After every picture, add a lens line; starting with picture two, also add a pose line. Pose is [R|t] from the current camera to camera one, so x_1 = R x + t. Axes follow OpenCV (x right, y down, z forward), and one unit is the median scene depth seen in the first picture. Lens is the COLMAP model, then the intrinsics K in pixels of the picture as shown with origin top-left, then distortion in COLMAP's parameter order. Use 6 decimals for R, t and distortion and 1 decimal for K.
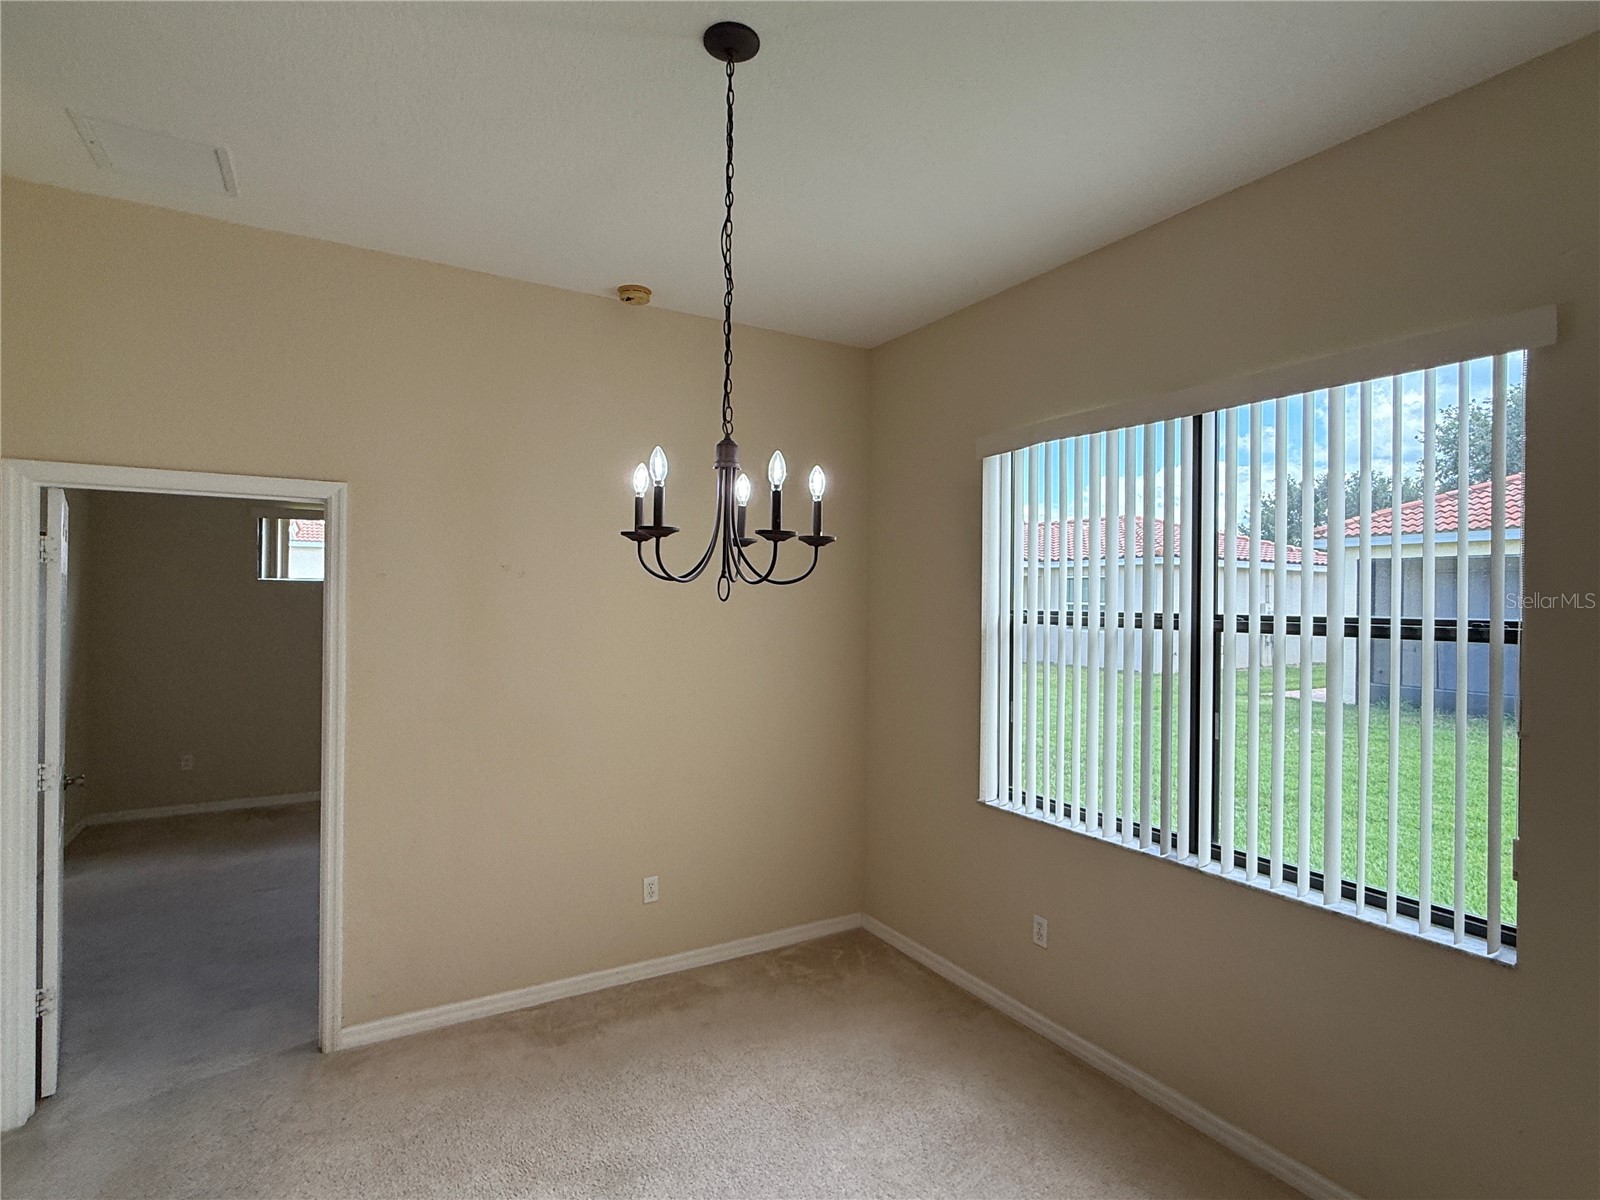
lens RADIAL K [[818.3, 0, 794.1], [0, 818.3, 597.1], [0, 0, 1]] dist [0.003623, 0.000335]
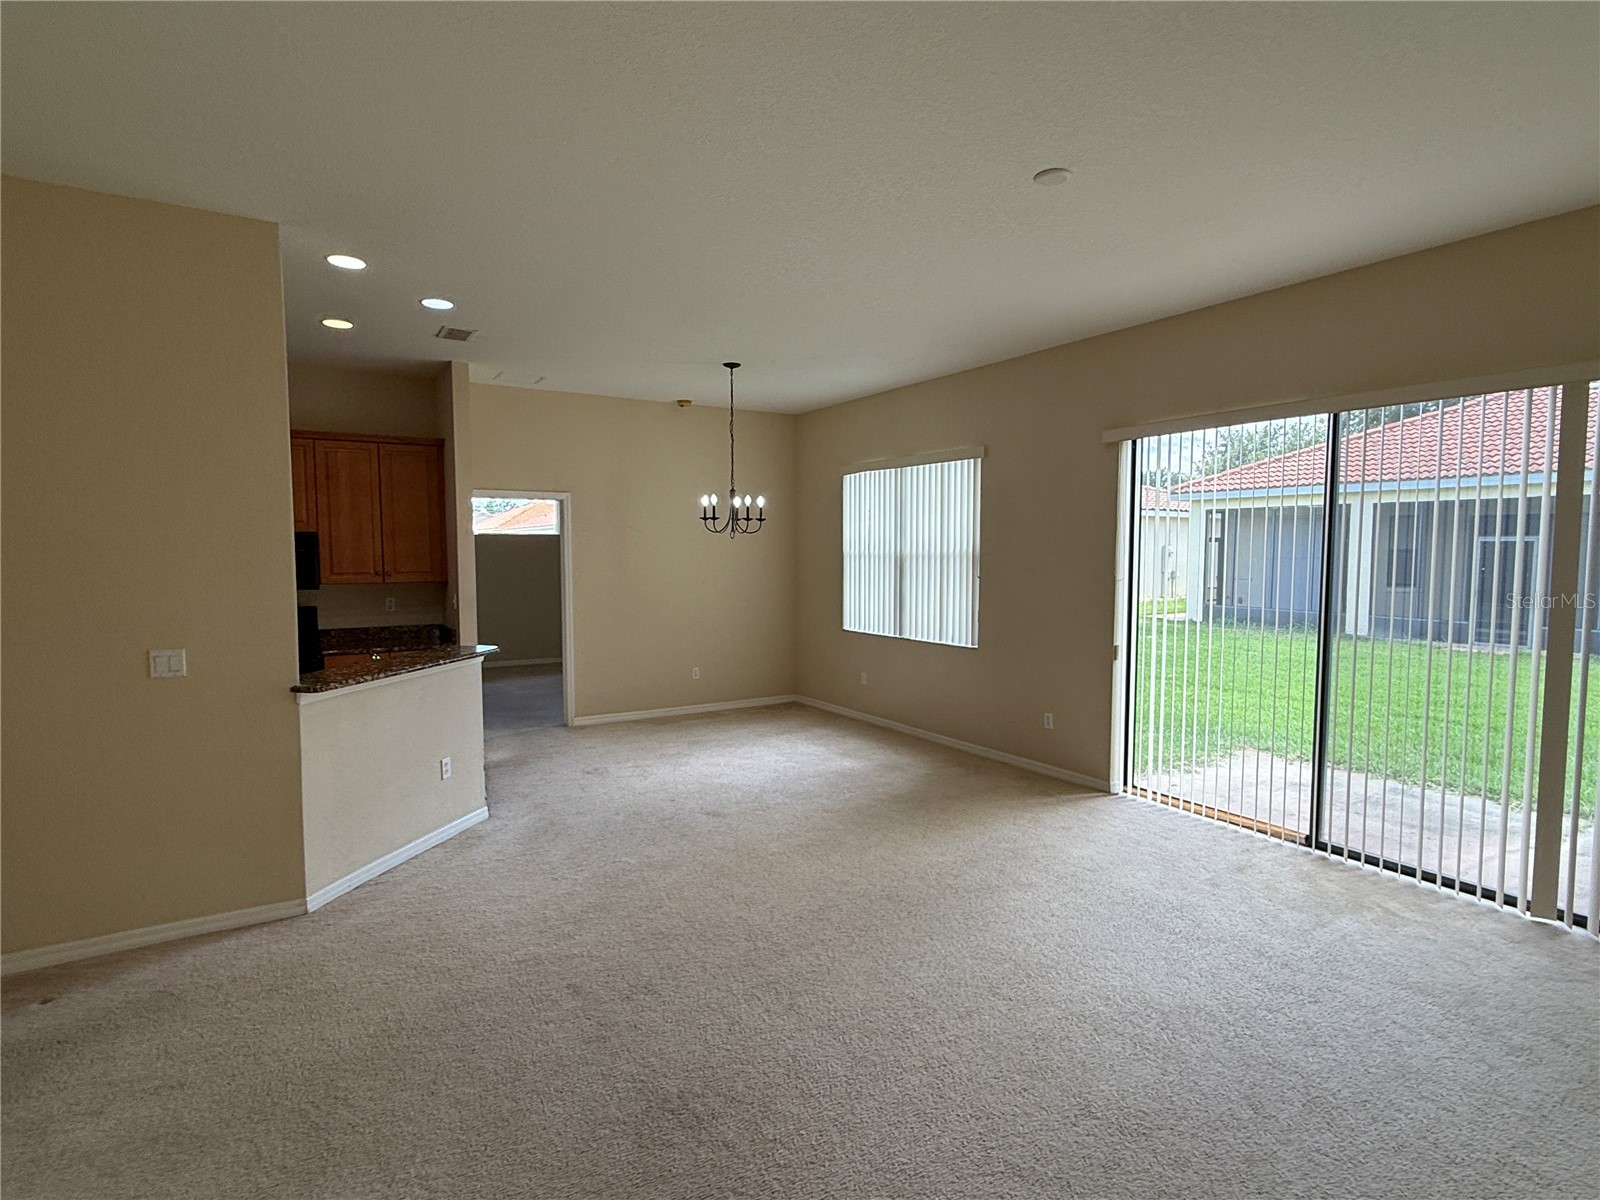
lens RADIAL K [[818.3, 0, 794.1], [0, 818.3, 597.1], [0, 0, 1]] dist [0.003623, 0.000335]
pose [[0.999687, -0.013111, 0.021309, 0.077357], [0.011793, 0.998077, 0.060861, 0.035972], [-0.022066, -0.060591, 0.997919, -2.012000]]
